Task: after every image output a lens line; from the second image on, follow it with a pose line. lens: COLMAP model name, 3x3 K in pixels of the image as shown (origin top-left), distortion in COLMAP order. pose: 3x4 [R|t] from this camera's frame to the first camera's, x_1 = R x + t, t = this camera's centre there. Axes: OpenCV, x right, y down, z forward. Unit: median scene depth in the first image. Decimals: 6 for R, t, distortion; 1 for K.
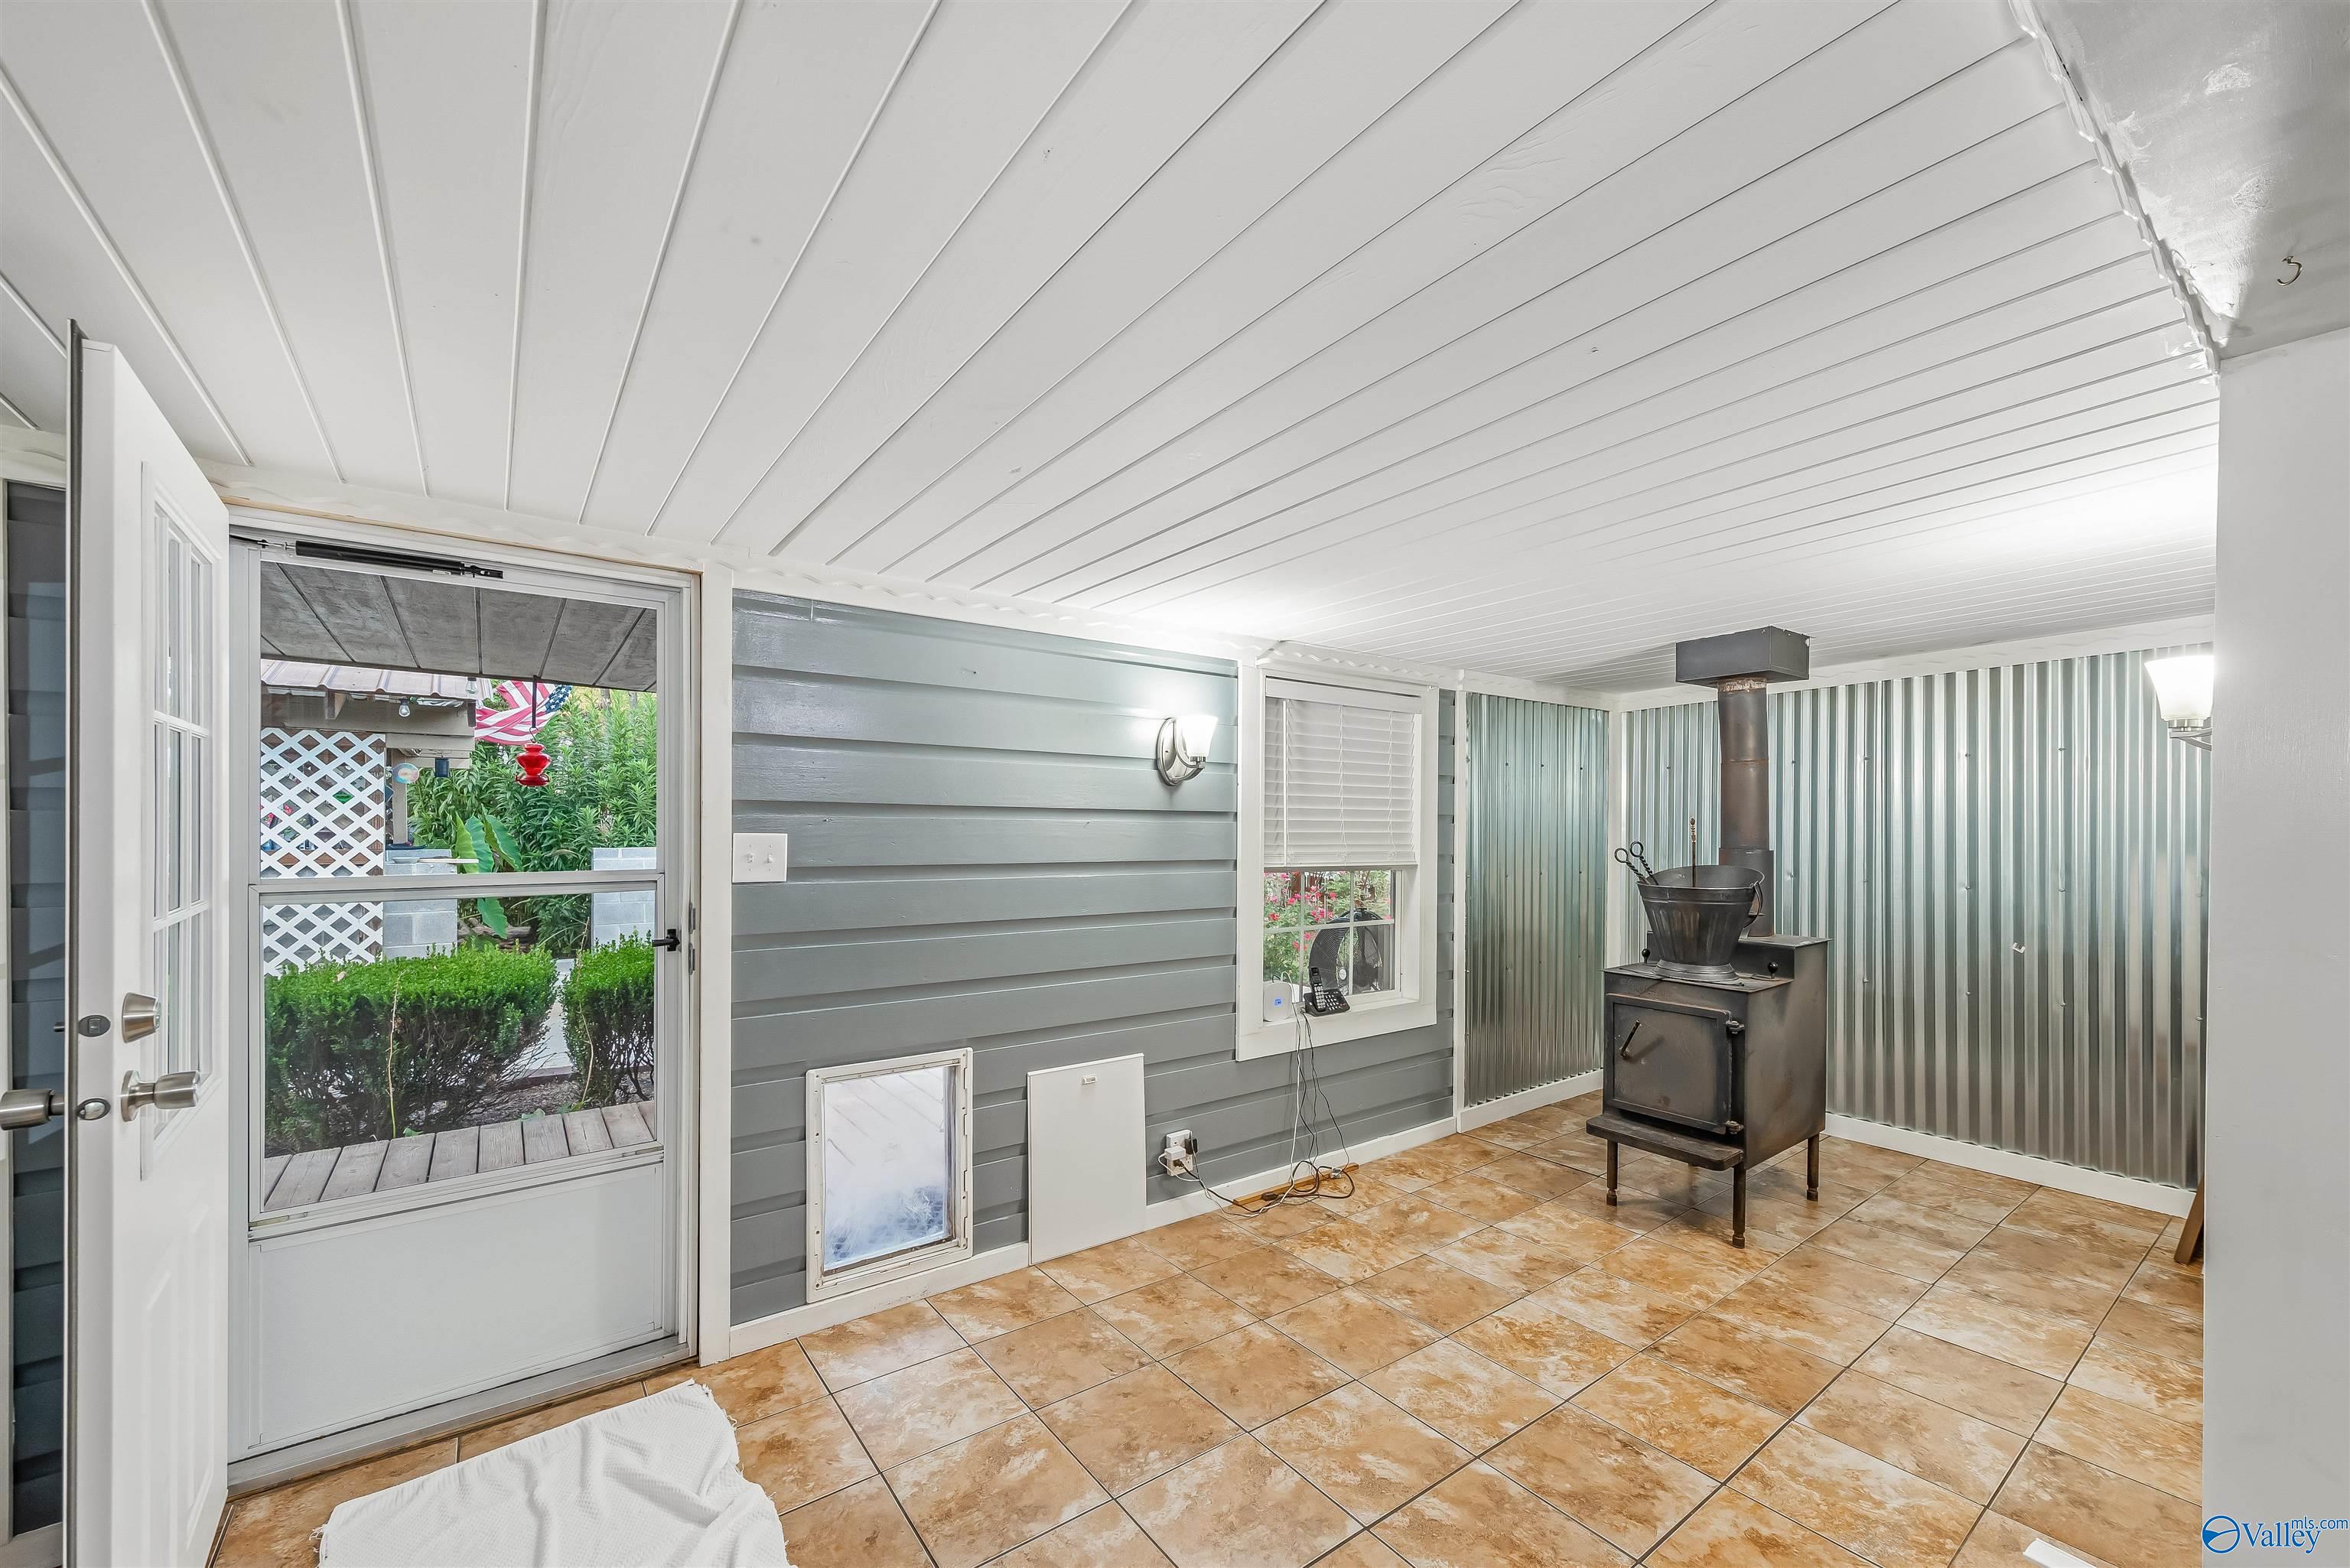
lens RADIAL K [[924.6, 0, 1186.6], [0, 924.6, 823.5], [0, 0, 1]] dist [0.012552, -0.006292]
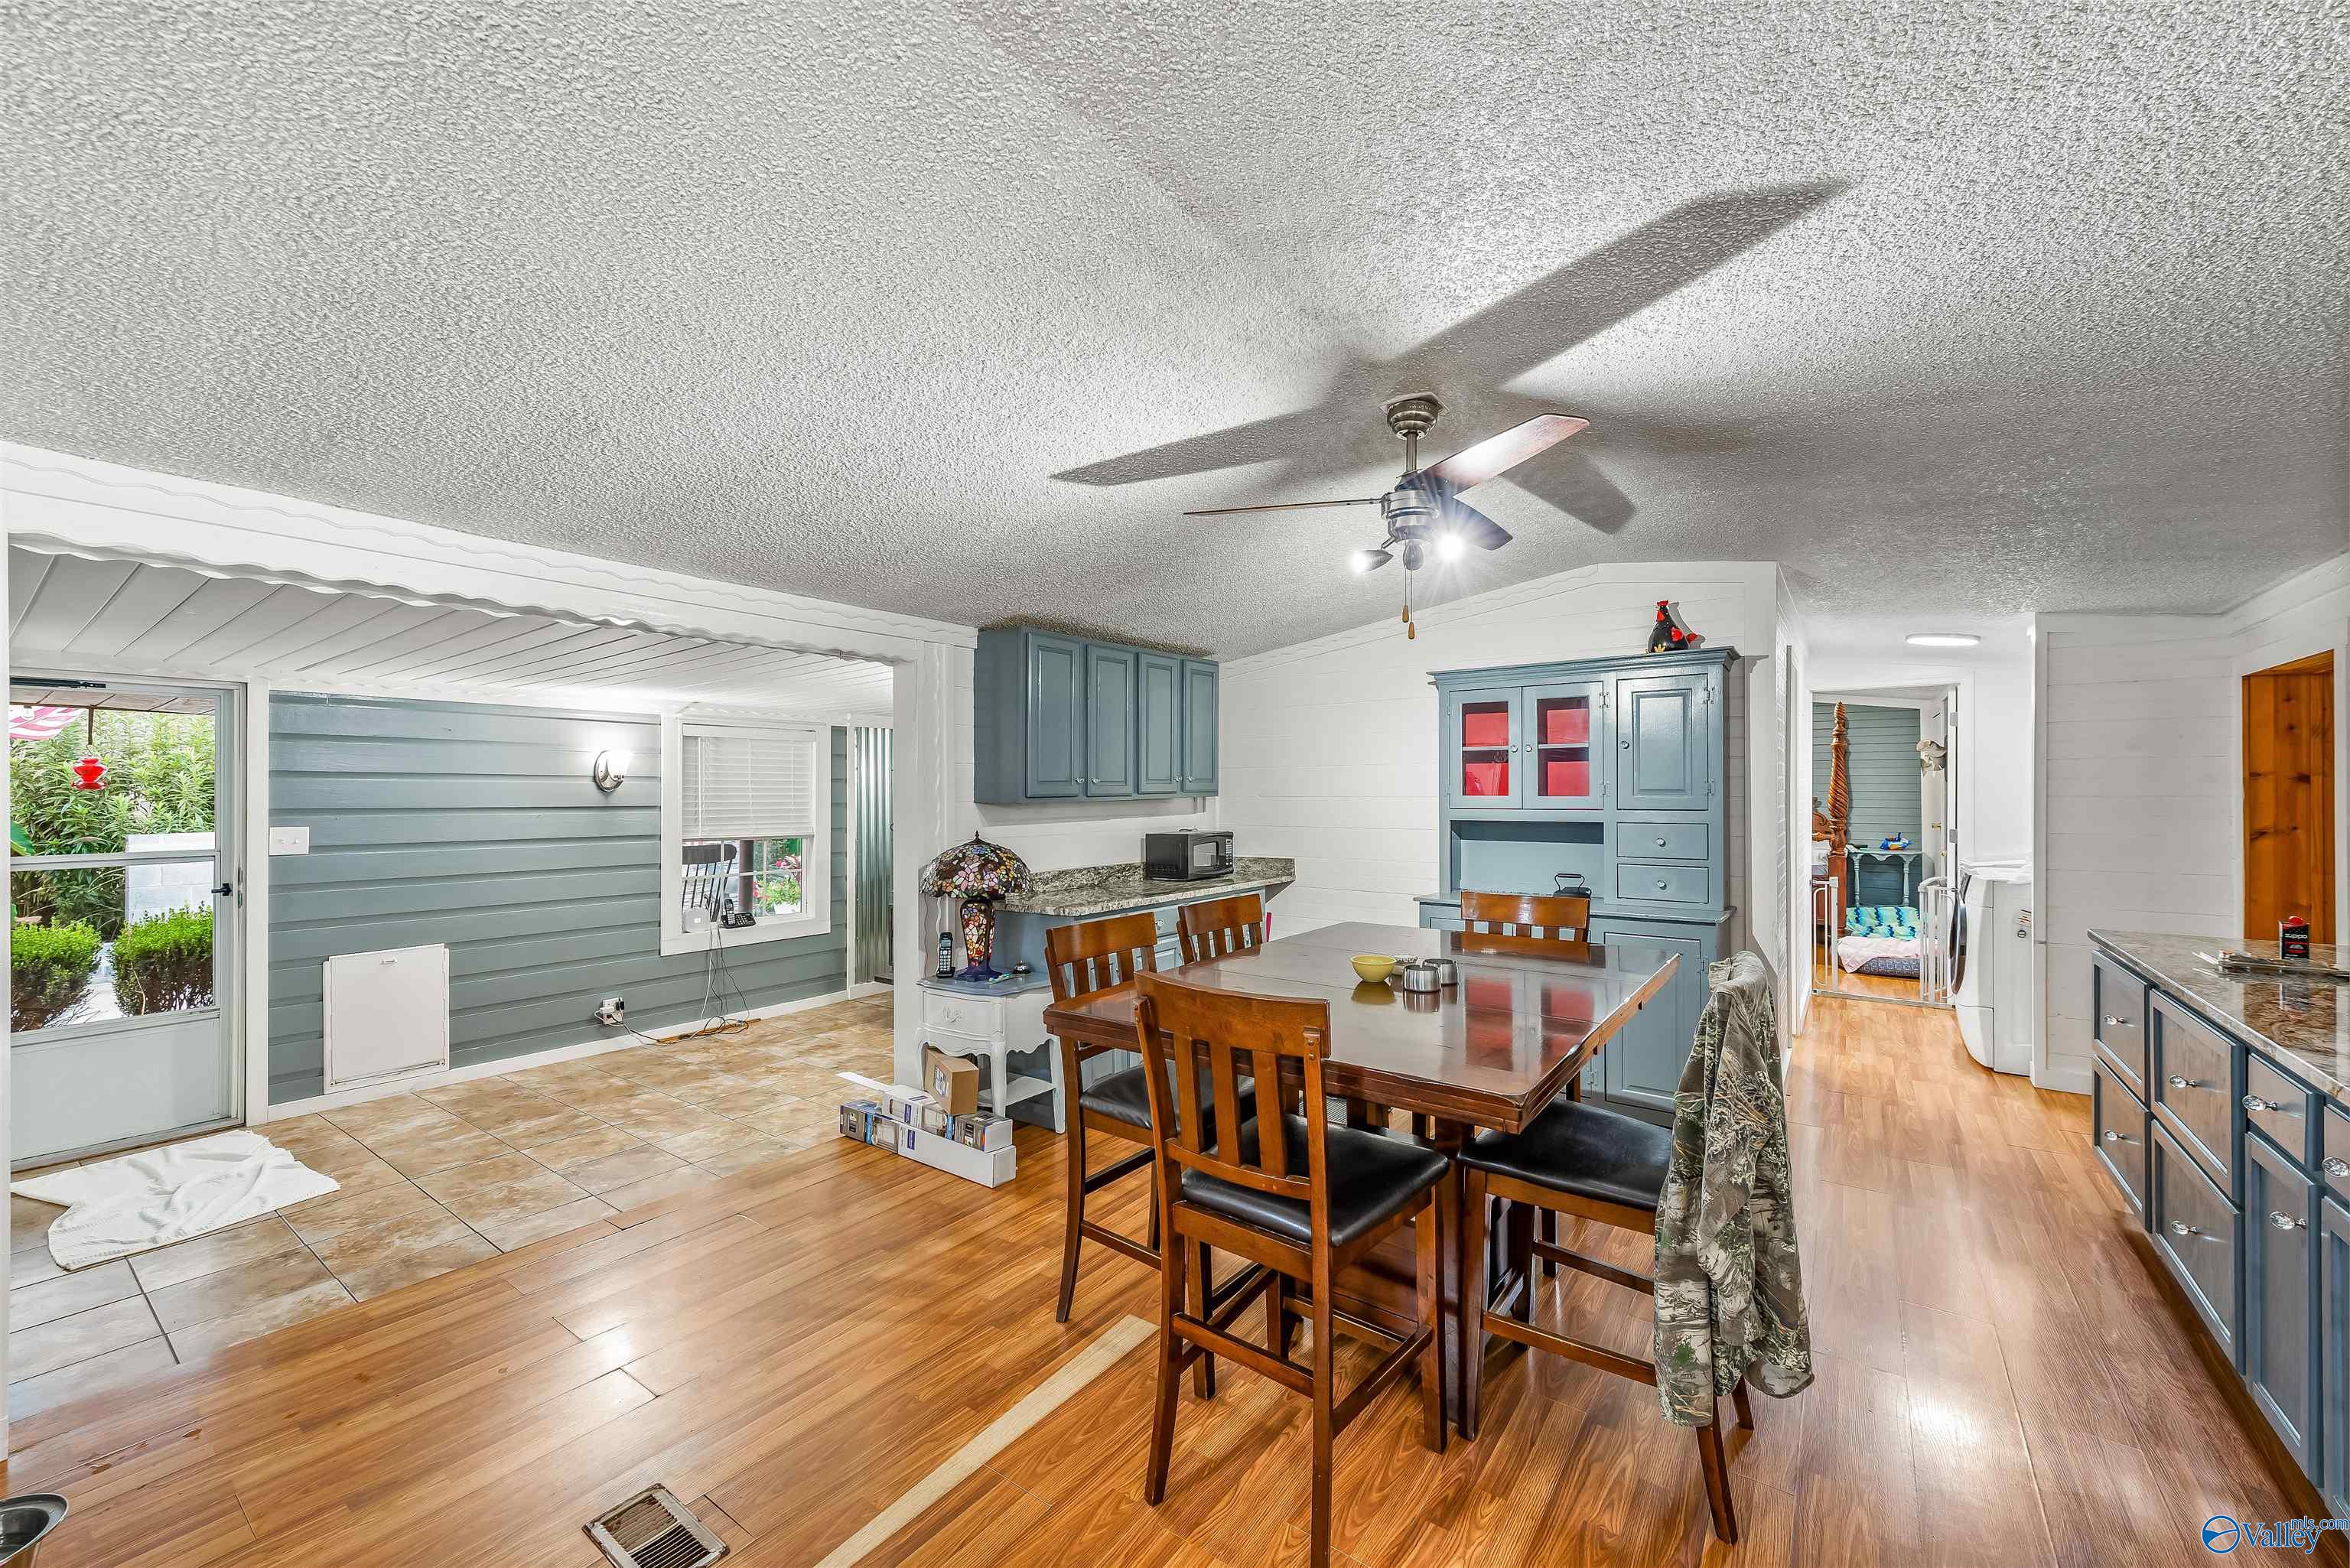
lens RADIAL K [[912.3, 0, 1191.0], [0, 912.3, 785.8], [0, 0, 1]] dist [0.013387, -0.004479]
pose [[0.954230, -0.006008, 0.299014, 0.497026], [0.008261, 0.999946, -0.006271, -0.032094], [-0.298961, 0.008454, 0.954228, -0.899967]]
